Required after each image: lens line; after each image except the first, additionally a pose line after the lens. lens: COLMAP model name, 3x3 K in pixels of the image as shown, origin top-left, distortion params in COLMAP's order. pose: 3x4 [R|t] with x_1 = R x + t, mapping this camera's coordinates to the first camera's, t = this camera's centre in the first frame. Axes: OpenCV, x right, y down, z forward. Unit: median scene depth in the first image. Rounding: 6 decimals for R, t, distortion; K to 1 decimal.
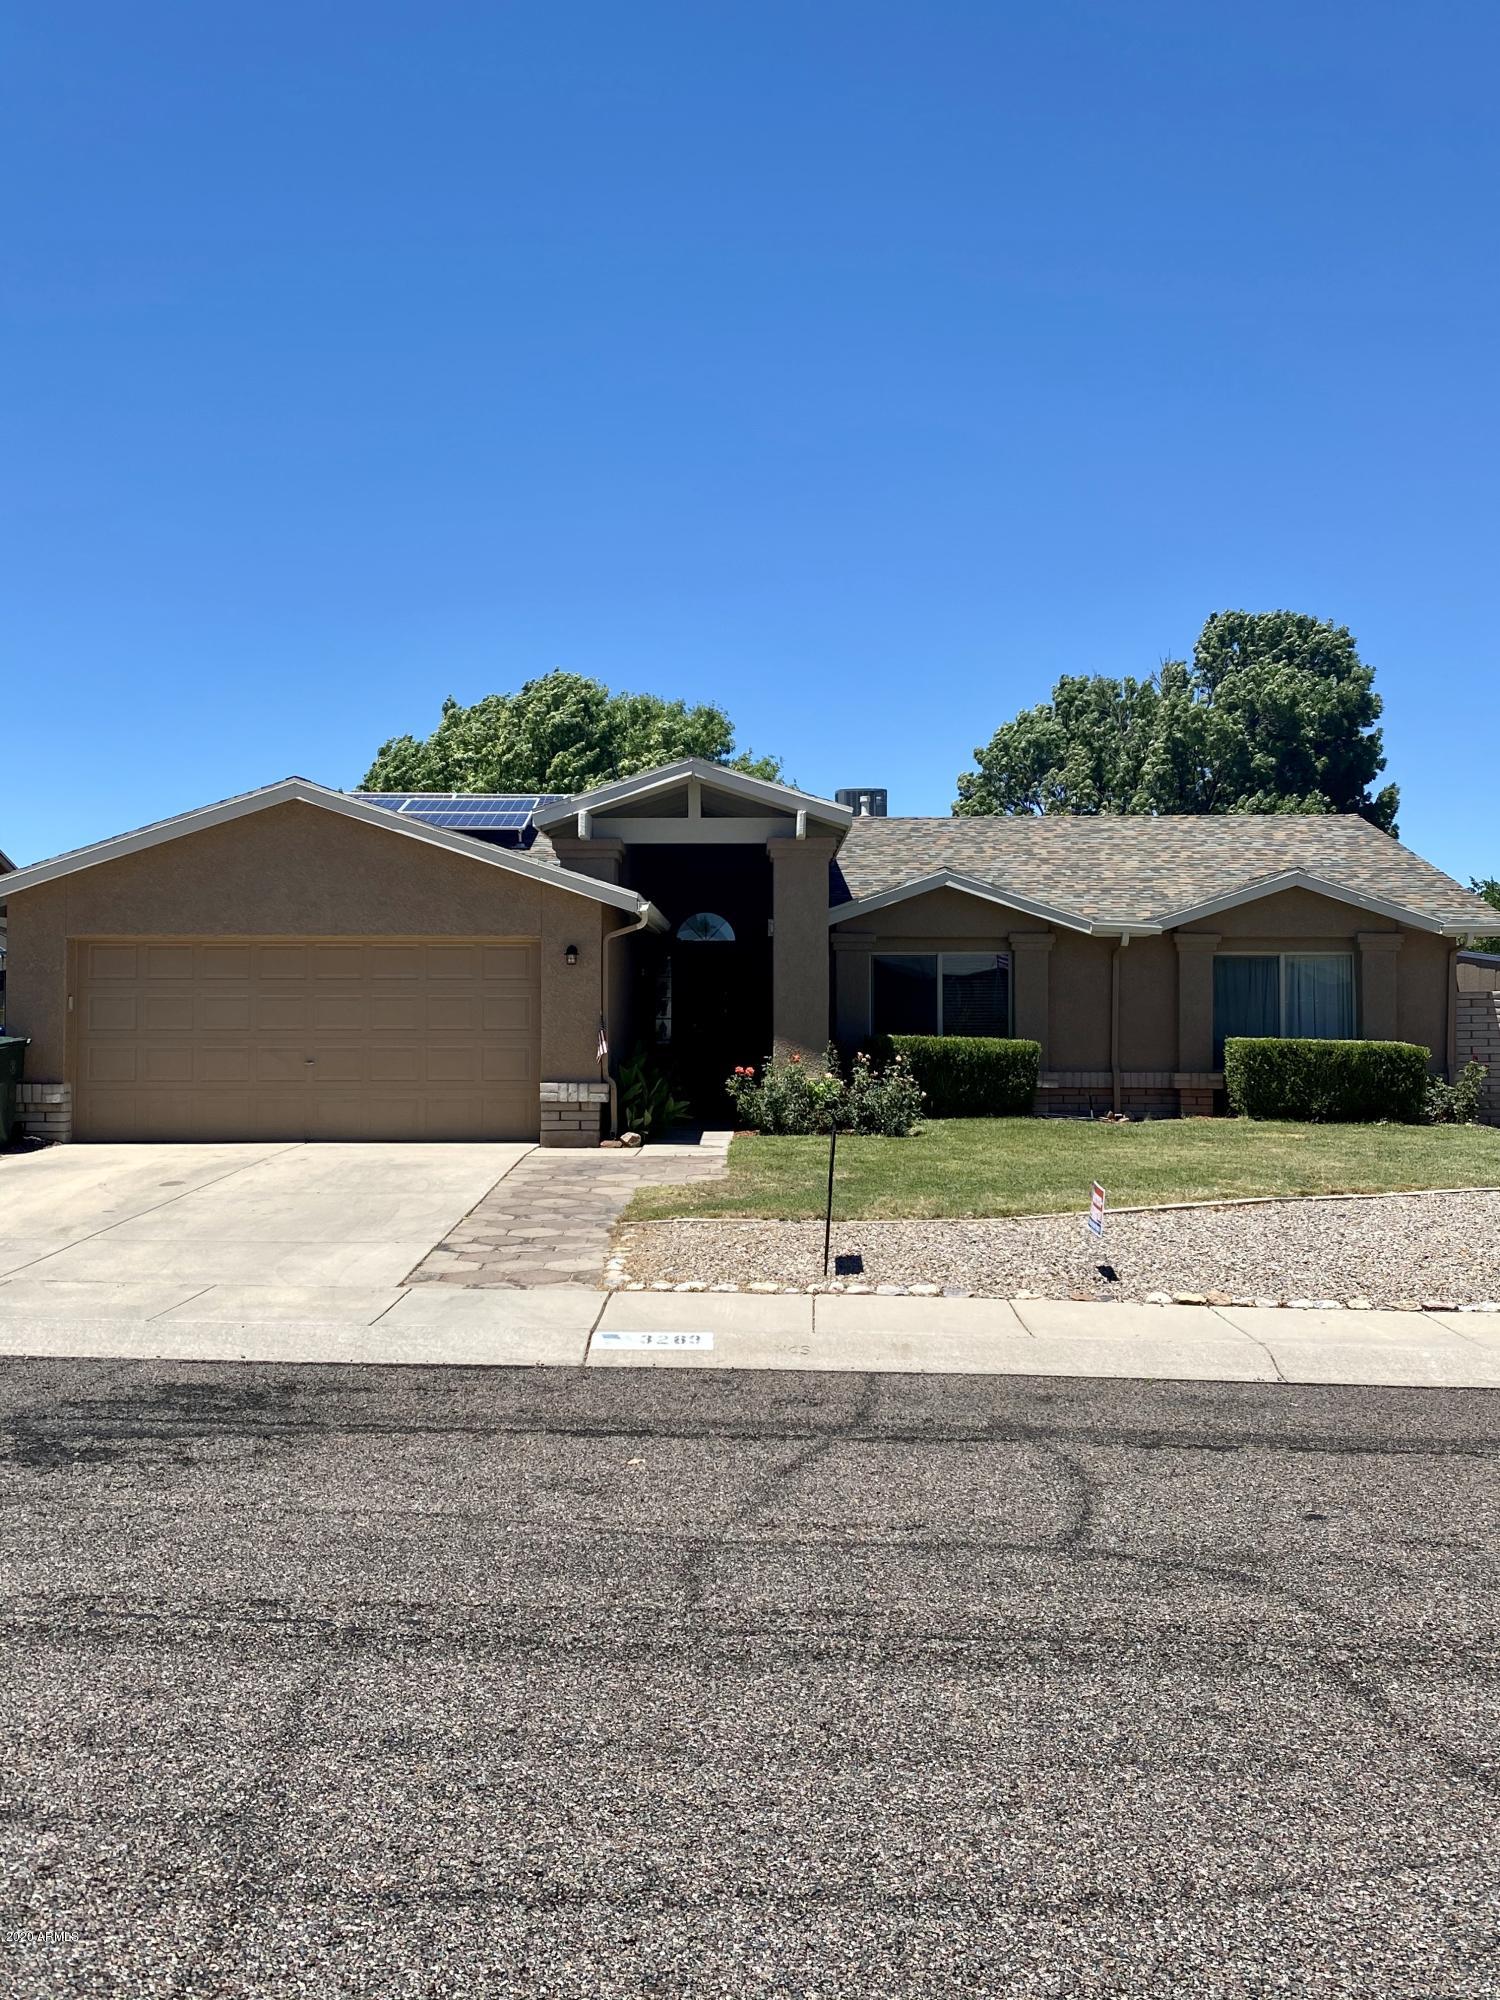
lens RADIAL K [[1797.5, 0, 750.1], [0, 1797.5, 1000.1], [0, 0, 1]] dist [0.016946, -0.045526]
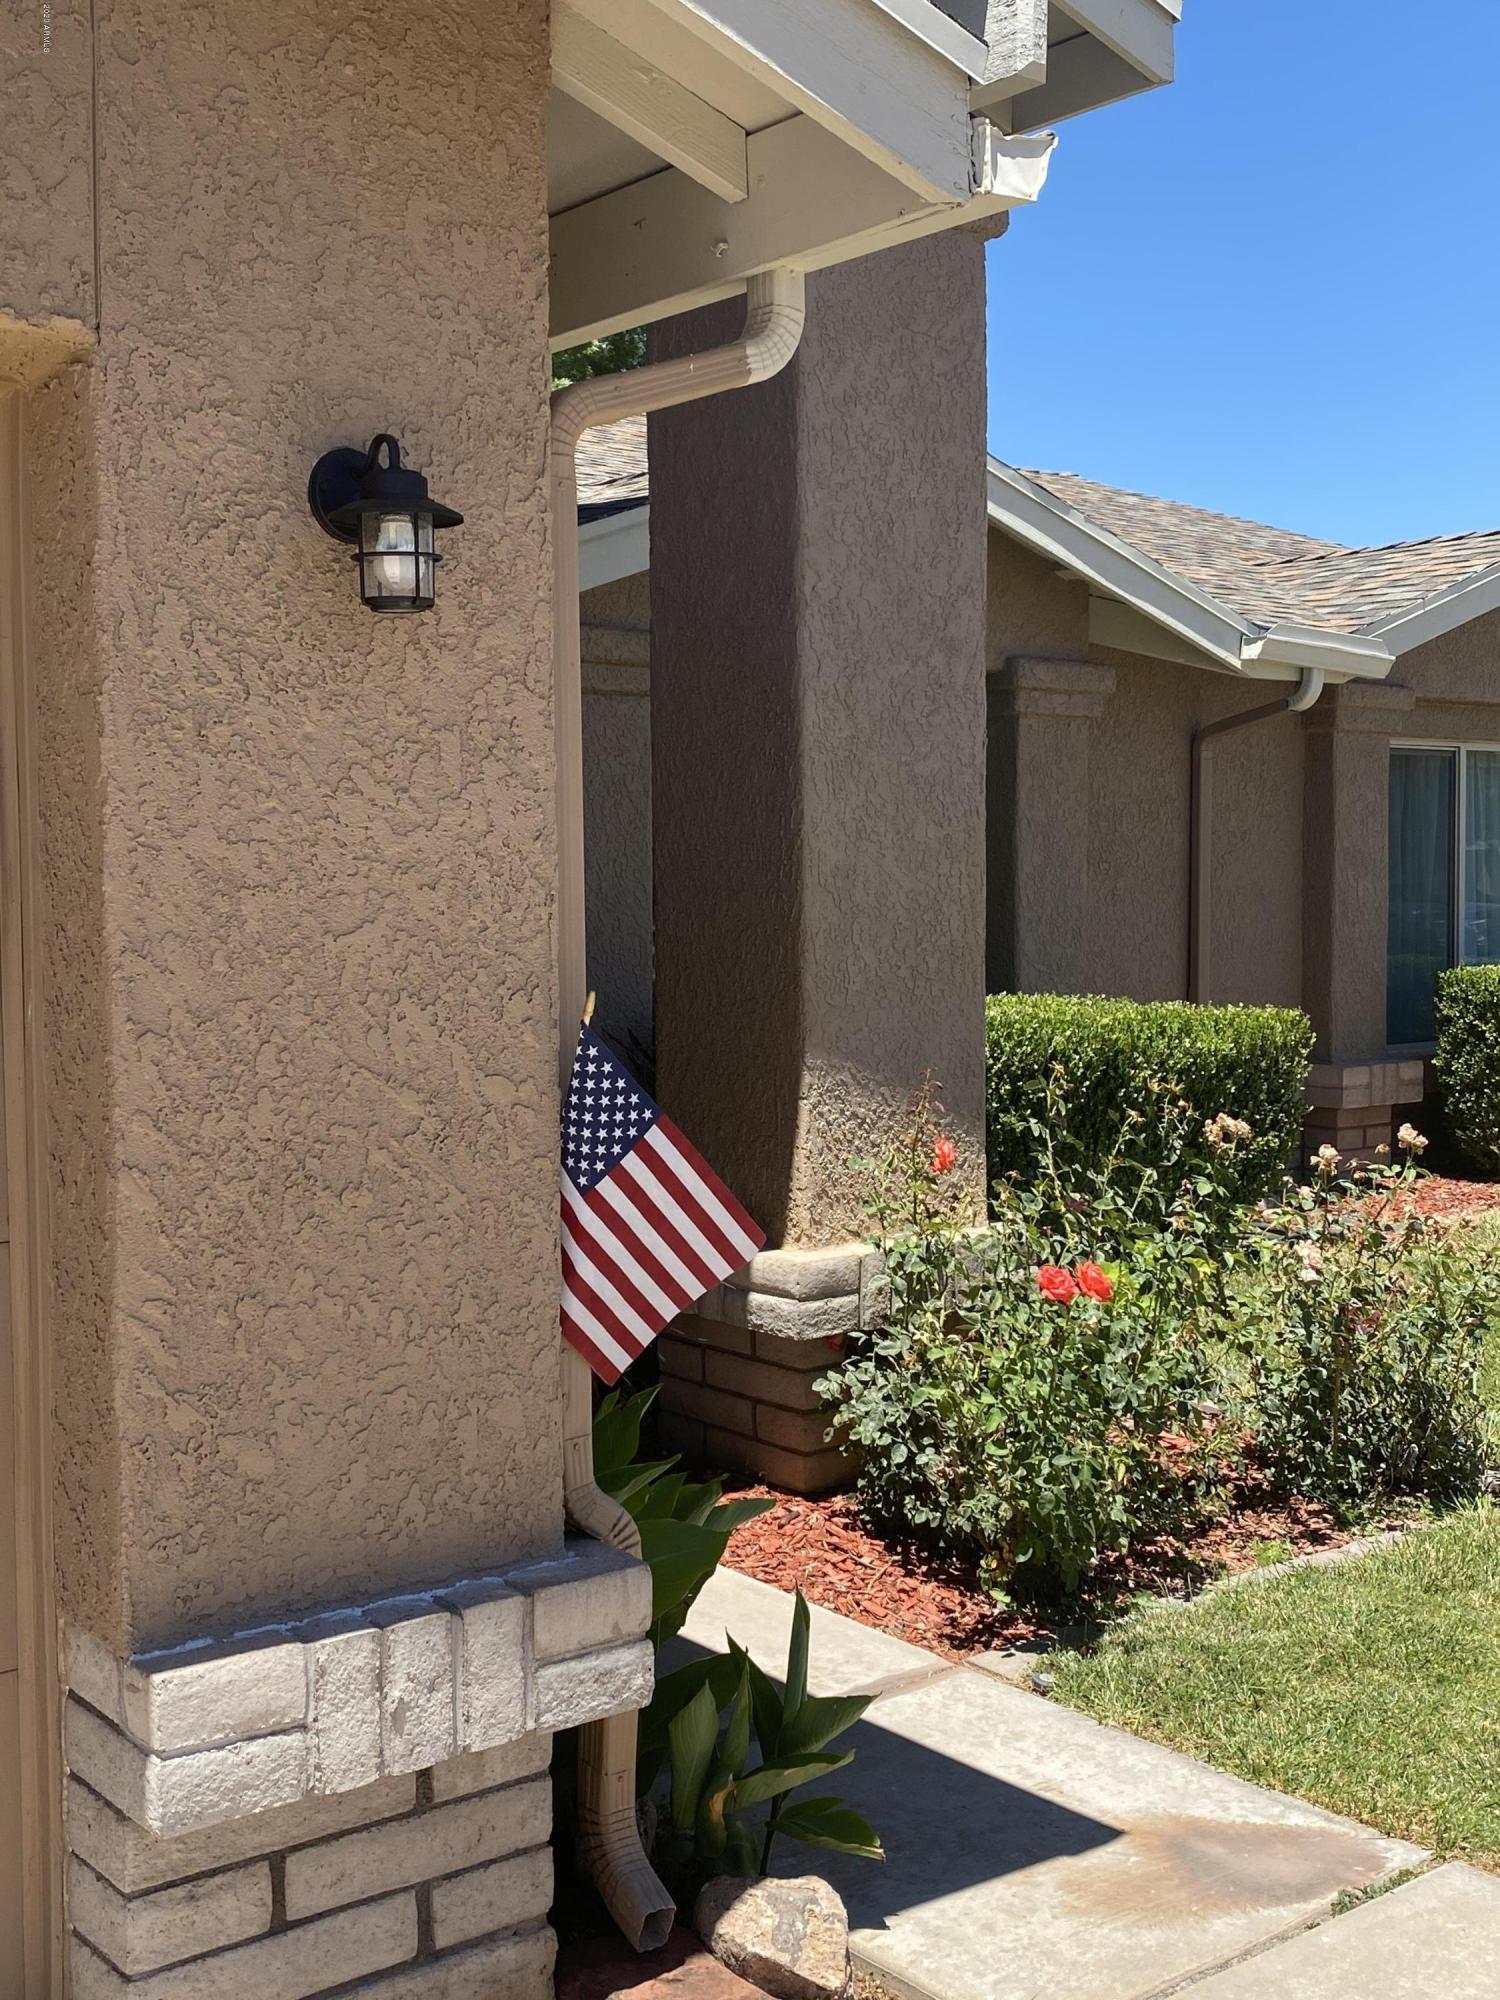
lens RADIAL K [[2240.7, 0, 719.0], [0, 2240.7, 984.7], [0, 0, 1]] dist [0.024216, 0.000000]
pose [[0.778047, -0.038597, 0.627019, -0.153303], [0.001300, 0.998208, 0.059833, -0.003749], [-0.628204, -0.045737, 0.776703, 0.768844]]
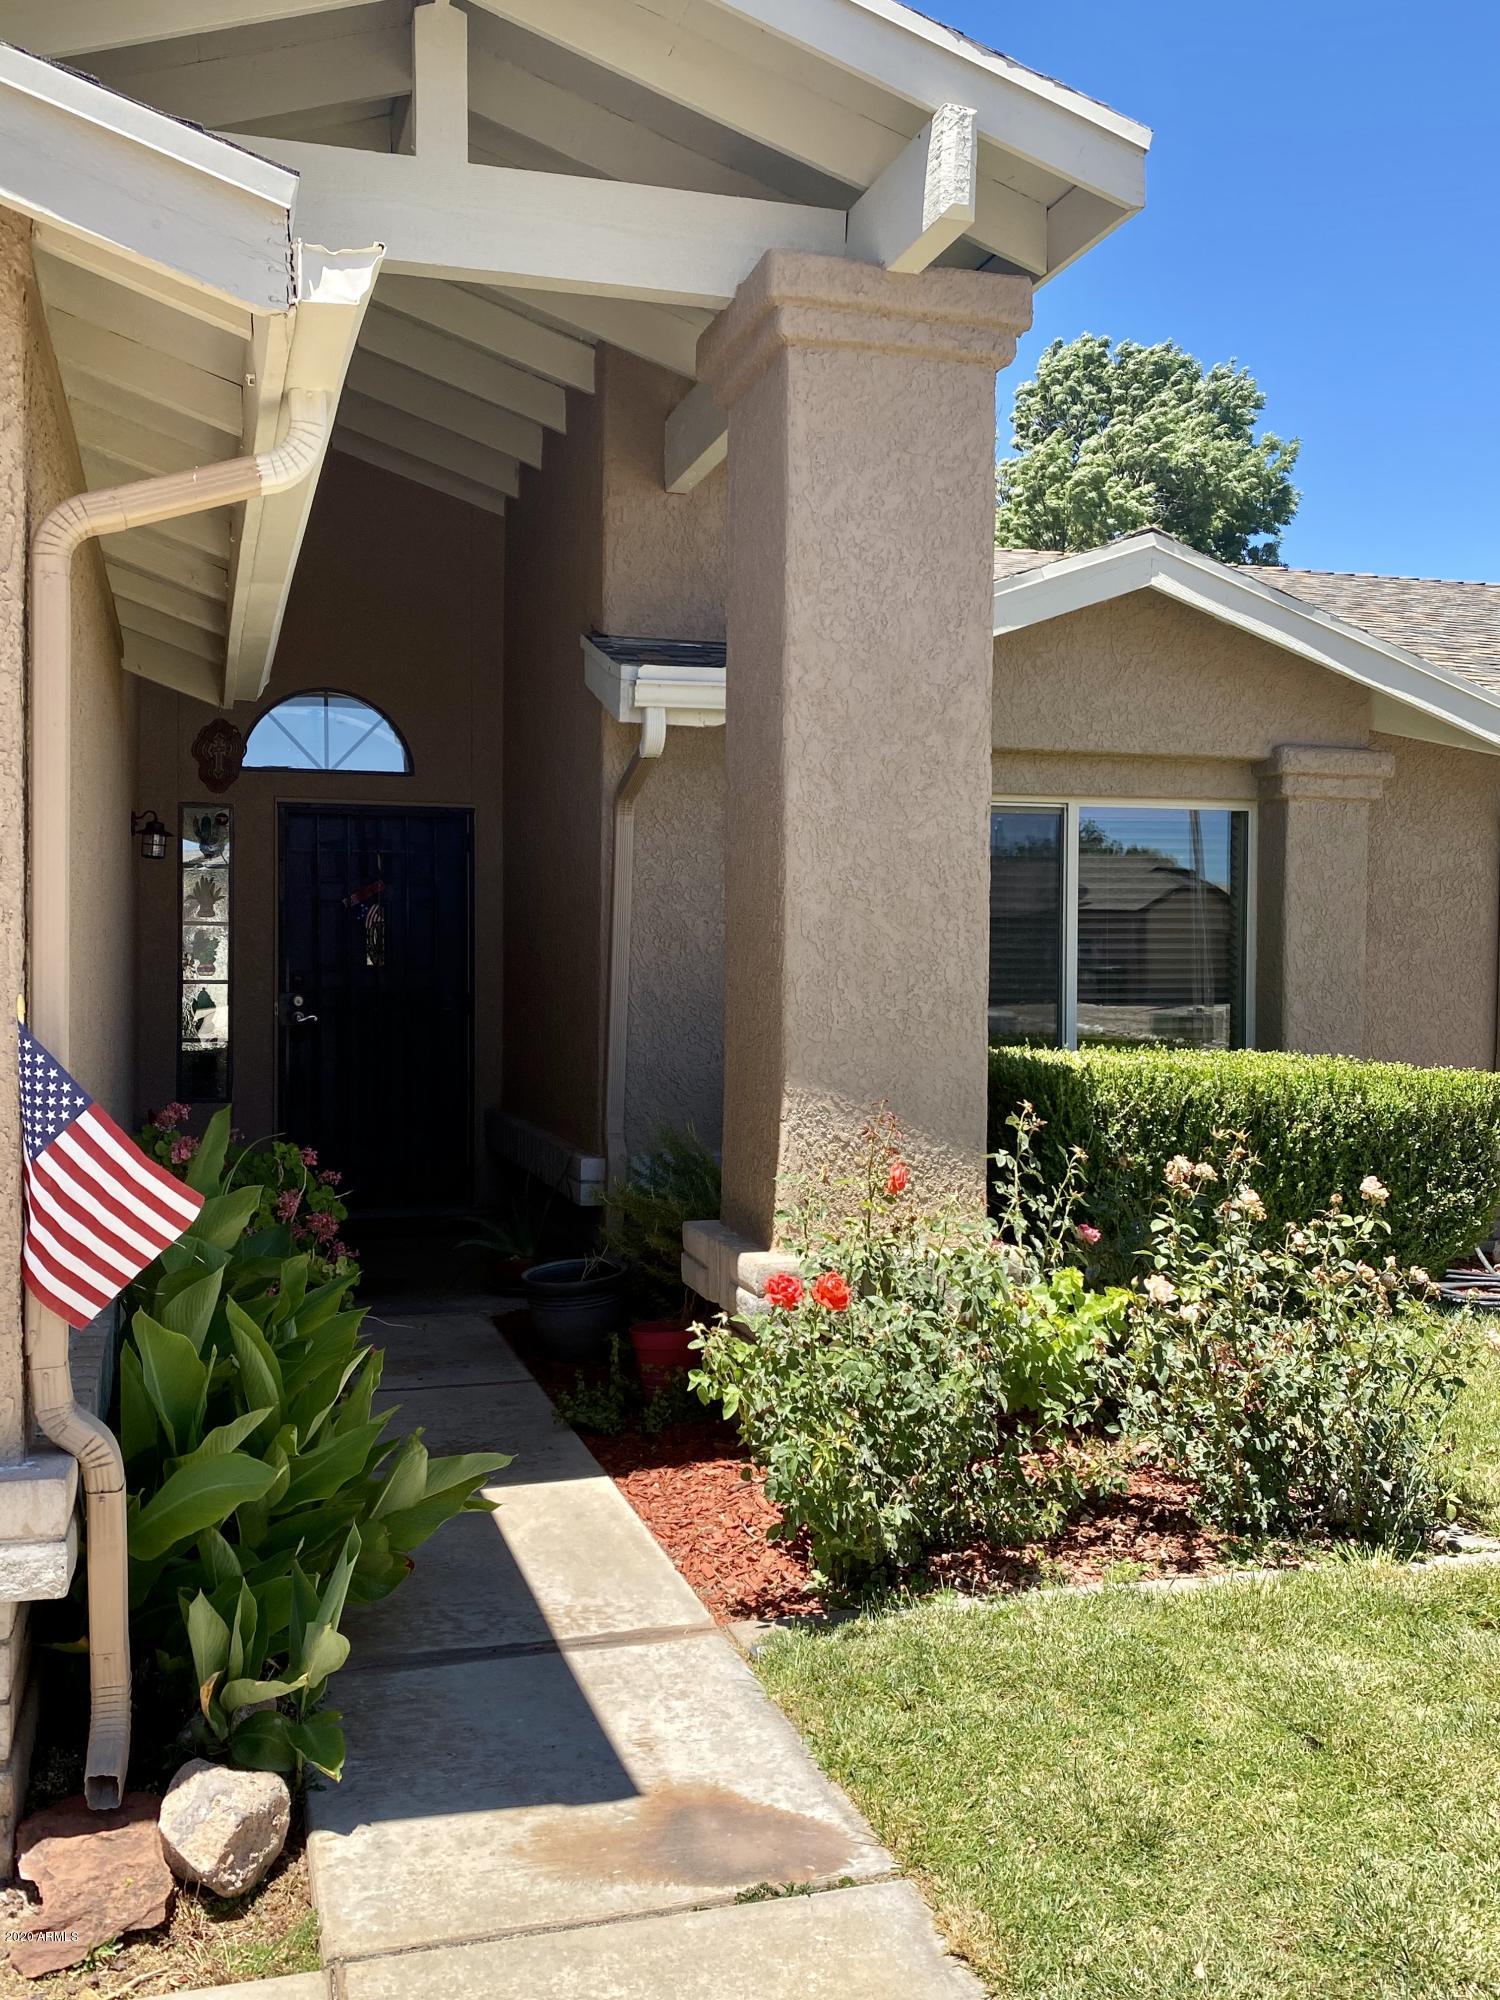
lens RADIAL K [[1797.5, 0, 742.4], [0, 1797.5, 989.8], [0, 0, 1]] dist [0.016946, -0.045526]
pose [[0.956204, -0.000424, 0.292700, -0.060745], [-0.009168, 0.999465, 0.031399, -0.000177], [-0.292557, -0.032707, 0.955689, 0.737411]]
